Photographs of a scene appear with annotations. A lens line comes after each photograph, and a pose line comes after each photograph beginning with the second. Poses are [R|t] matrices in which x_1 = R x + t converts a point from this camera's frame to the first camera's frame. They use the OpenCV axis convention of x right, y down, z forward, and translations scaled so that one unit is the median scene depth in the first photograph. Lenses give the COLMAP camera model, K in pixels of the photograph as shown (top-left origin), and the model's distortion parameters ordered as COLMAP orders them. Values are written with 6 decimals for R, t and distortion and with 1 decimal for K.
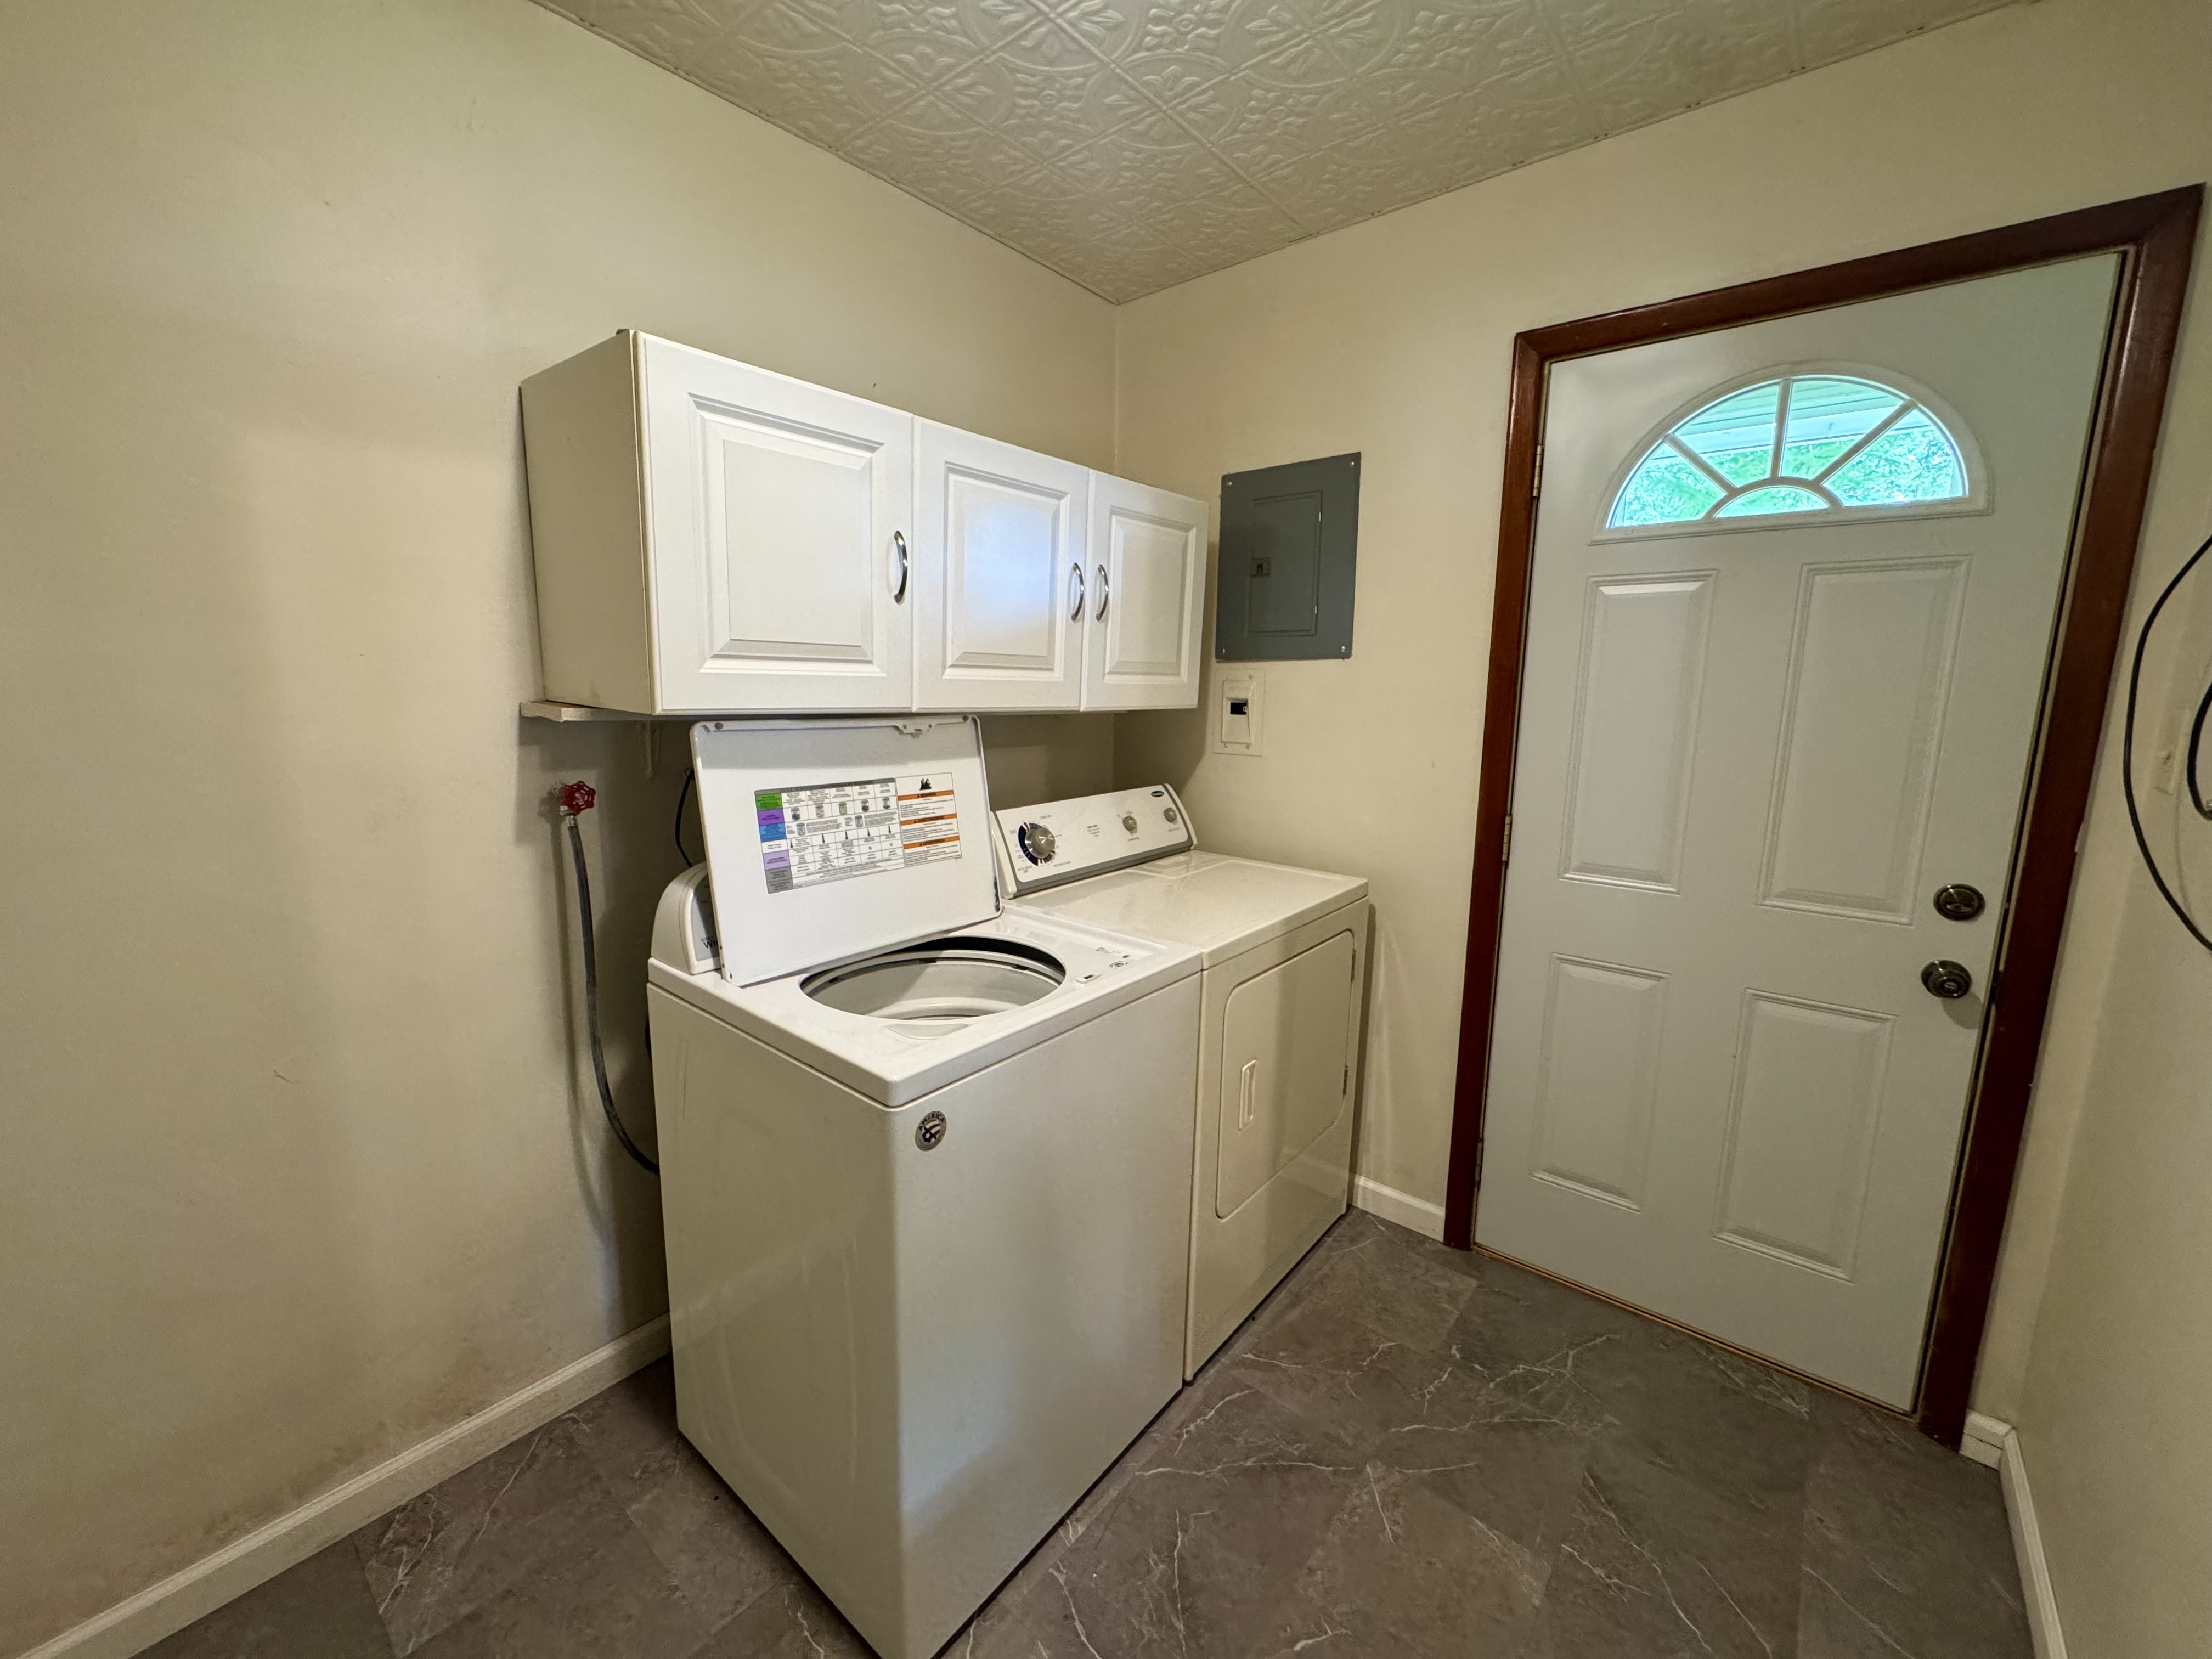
lens RADIAL K [[886.3, 0, 1106.0], [0, 886.3, 829.5], [0, 0, 1]] dist [-0.002190, -0.000123]
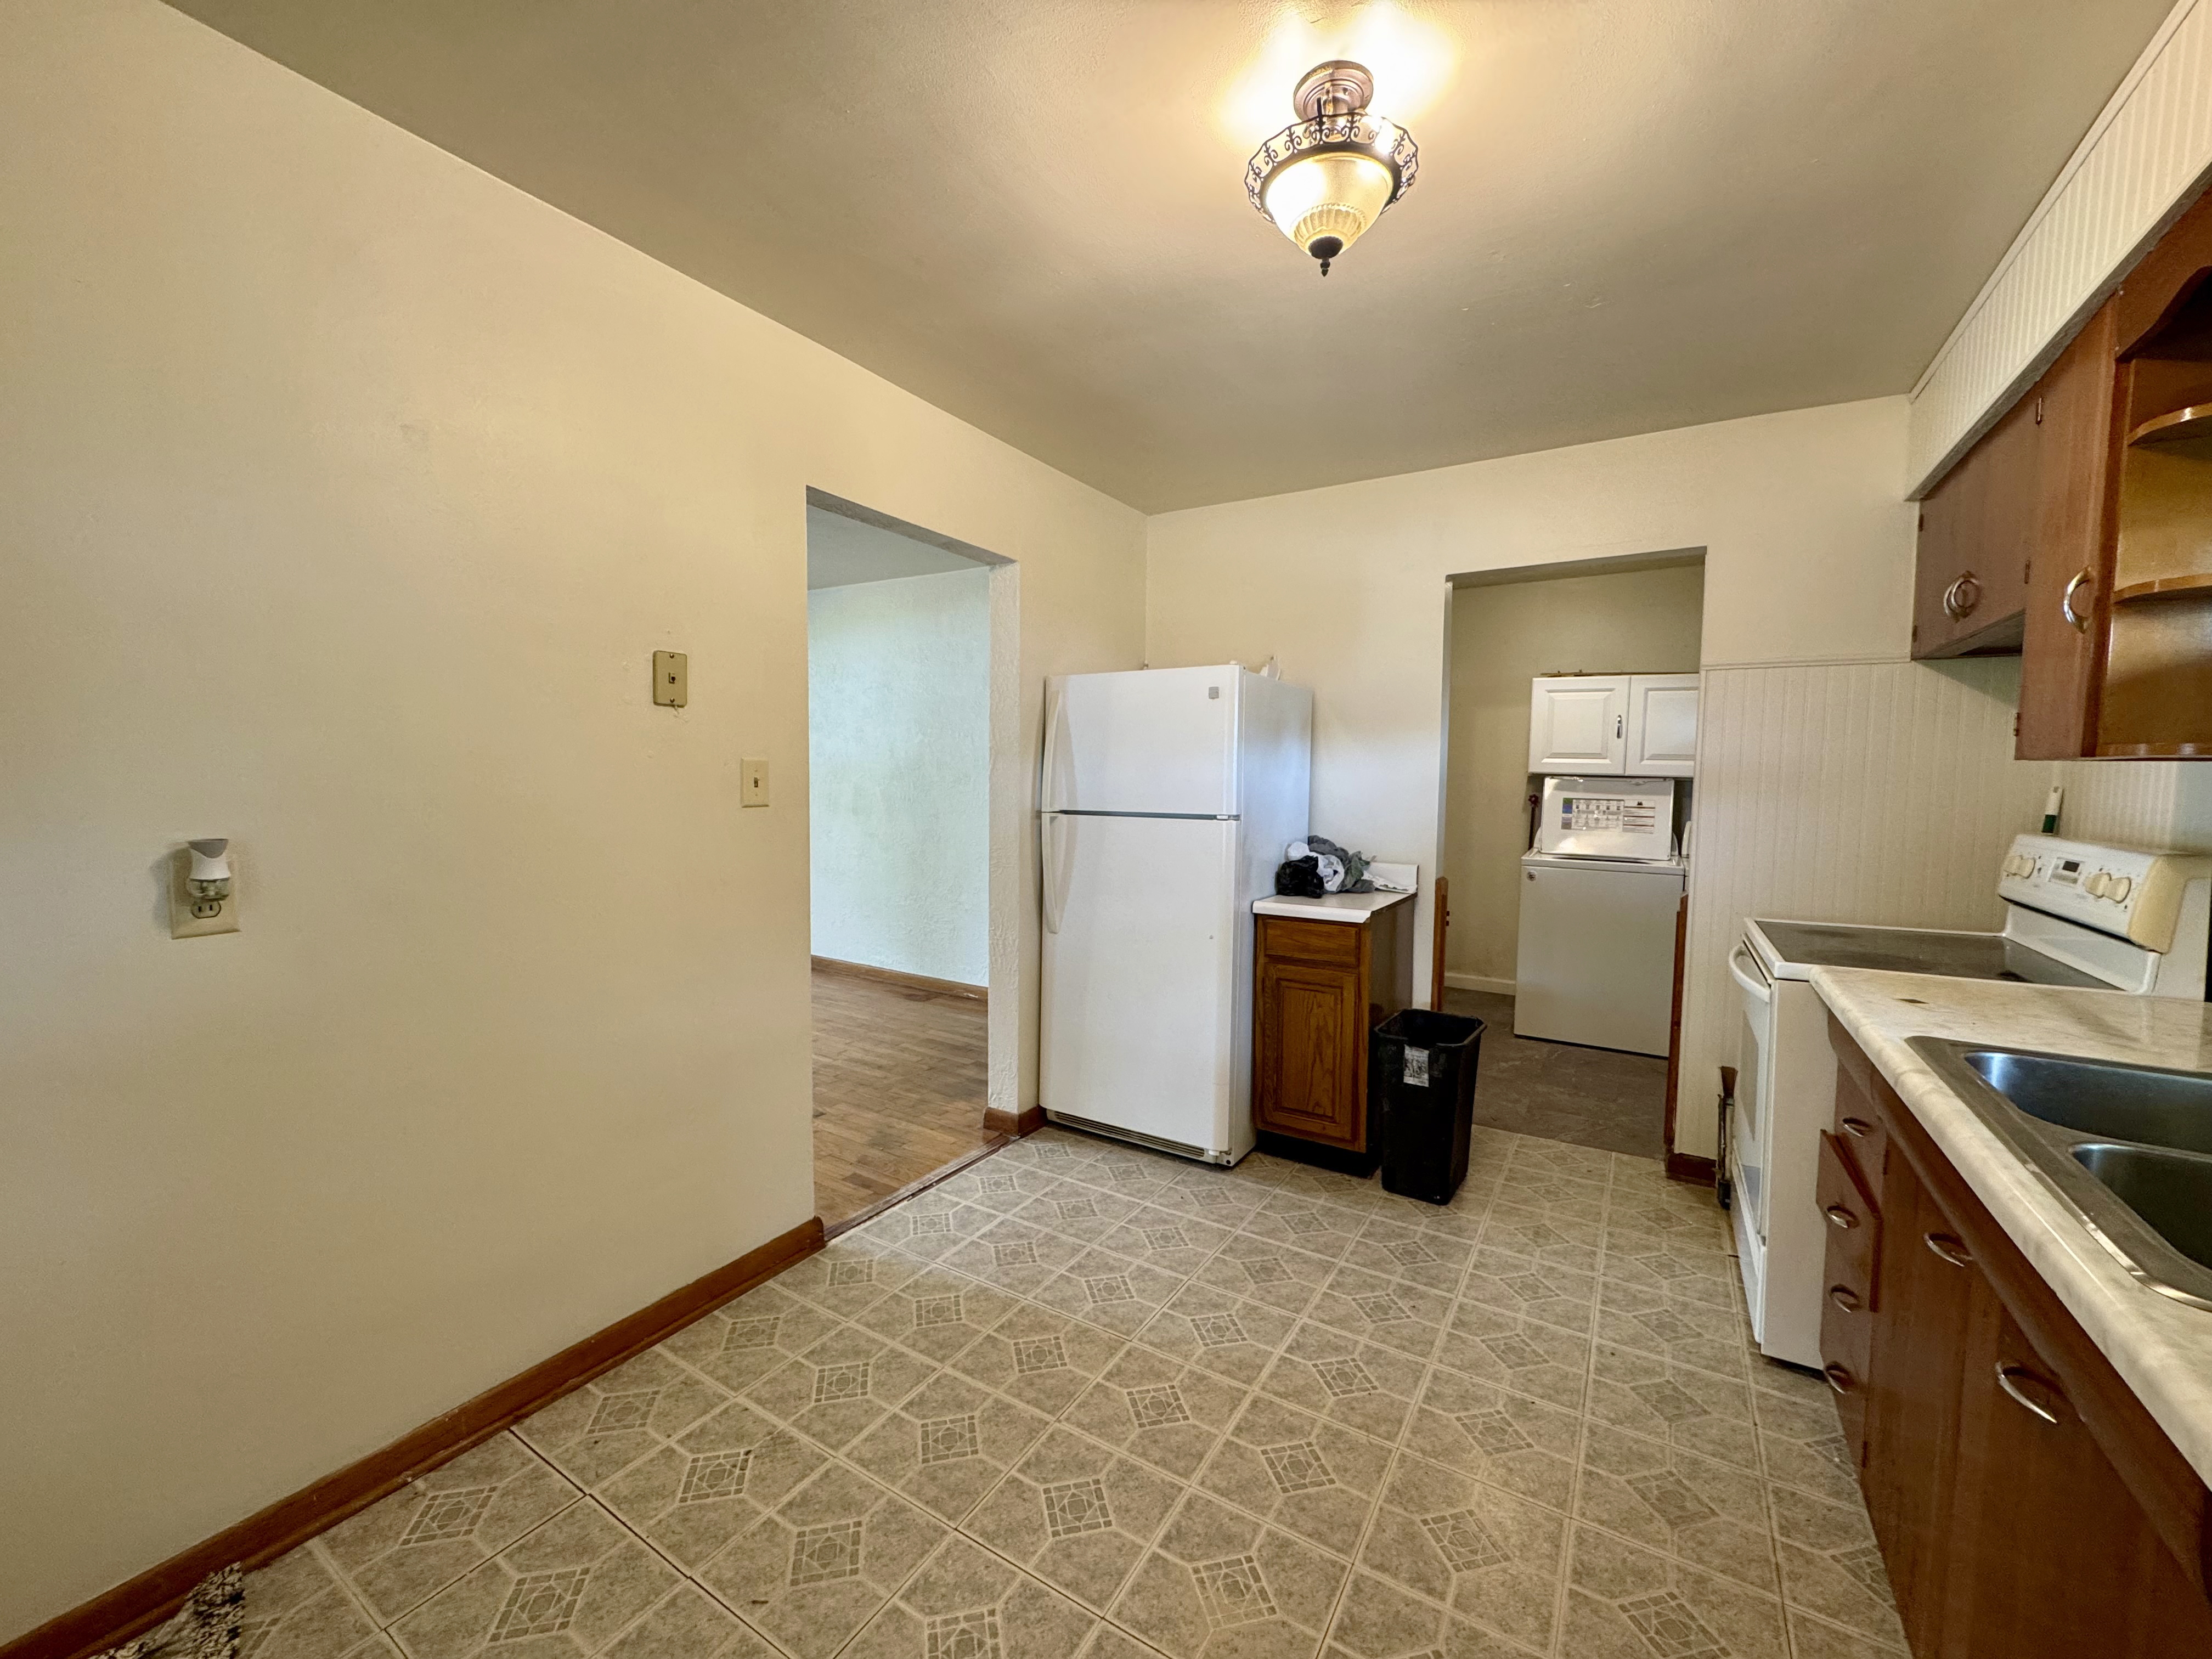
lens RADIAL K [[886.3, 0, 1106.0], [0, 886.3, 829.5], [0, 0, 1]] dist [-0.002190, -0.000123]
pose [[0.126496, 0.057101, -0.990322, 2.386739], [-0.181926, 0.982744, 0.033426, 0.244617], [0.975142, 0.175937, 0.134701, -0.969606]]
